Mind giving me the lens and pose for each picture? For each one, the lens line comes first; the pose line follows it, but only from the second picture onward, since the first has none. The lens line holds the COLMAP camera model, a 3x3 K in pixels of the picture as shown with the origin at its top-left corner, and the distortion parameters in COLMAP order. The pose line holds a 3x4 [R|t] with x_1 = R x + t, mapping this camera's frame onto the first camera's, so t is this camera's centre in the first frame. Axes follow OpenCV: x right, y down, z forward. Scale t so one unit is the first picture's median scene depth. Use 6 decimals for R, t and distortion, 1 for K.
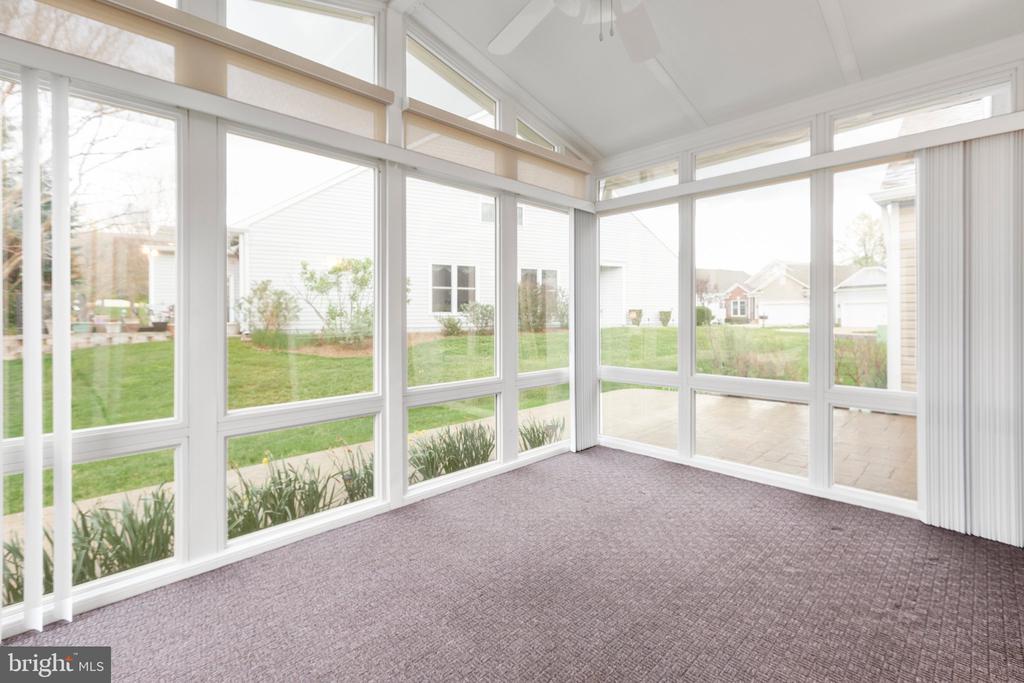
lens RADIAL K [[454.9, 0, 511.2], [0, 454.9, 317.6], [0, 0, 1]] dist [-0.001494, -0.000810]
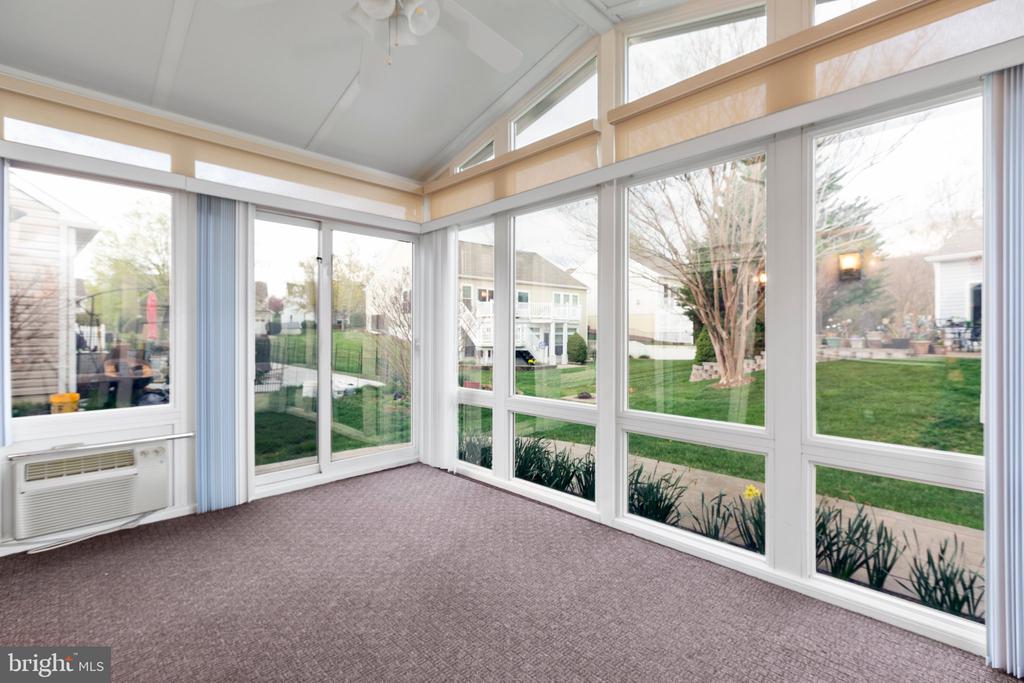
lens RADIAL K [[463.9, 0, 488.2], [0, 463.9, 331.8], [0, 0, 1]] dist [0.002857, 0.000446]
pose [[-0.024560, -0.000334, -0.999698, 0.627805], [-0.000805, 1.000000, -0.000314, -0.006691], [0.999698, 0.000797, -0.024560, 0.613918]]
